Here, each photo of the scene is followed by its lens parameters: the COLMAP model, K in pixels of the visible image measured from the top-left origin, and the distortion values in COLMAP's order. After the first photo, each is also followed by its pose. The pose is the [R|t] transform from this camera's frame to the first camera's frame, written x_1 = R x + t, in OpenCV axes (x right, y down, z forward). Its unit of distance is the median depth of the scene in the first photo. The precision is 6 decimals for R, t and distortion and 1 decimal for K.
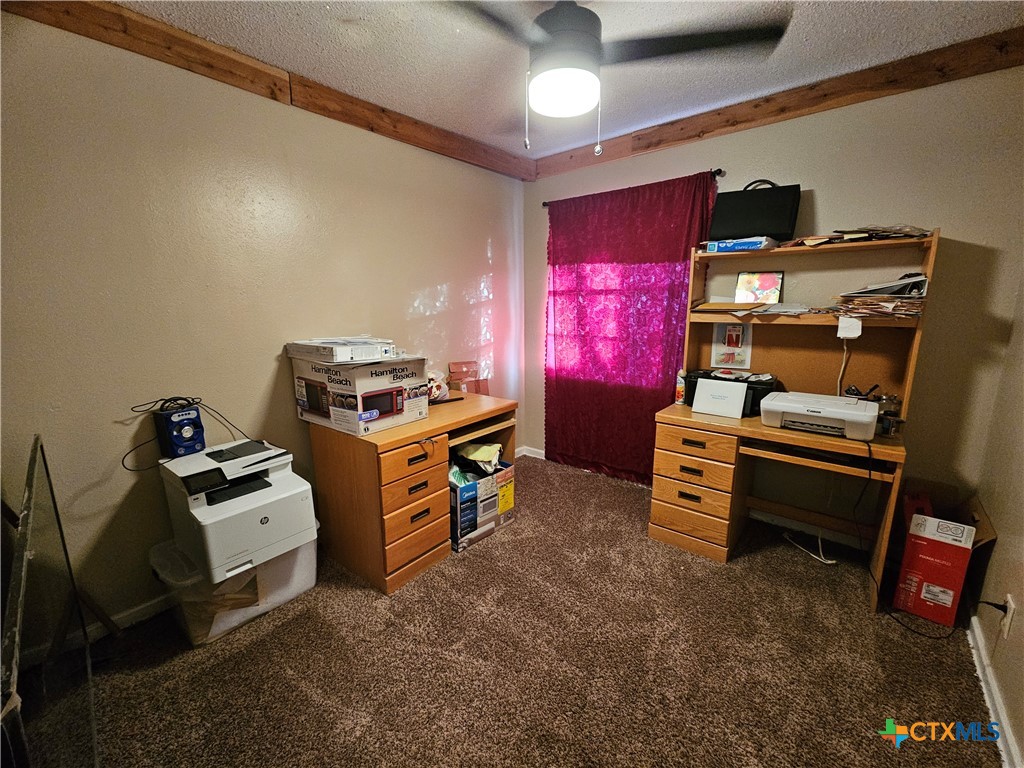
lens RADIAL K [[422.9, 0, 512.2], [0, 422.9, 389.5], [0, 0, 1]] dist [0.000540, 0.000082]
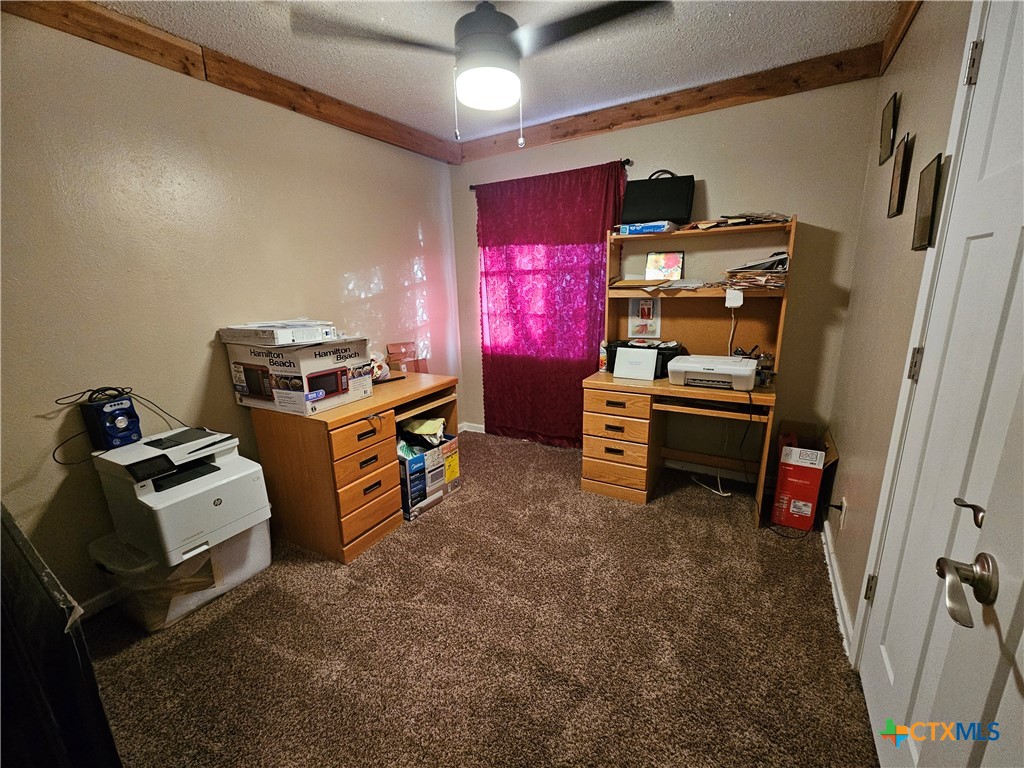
lens RADIAL K [[422.9, 0, 512.2], [0, 422.9, 389.5], [0, 0, 1]] dist [0.000540, 0.000082]
pose [[0.986243, -0.057801, 0.154865, -0.024059], [0.051729, 0.997737, 0.042959, 0.027373], [-0.156997, -0.034357, 0.987001, -0.093655]]
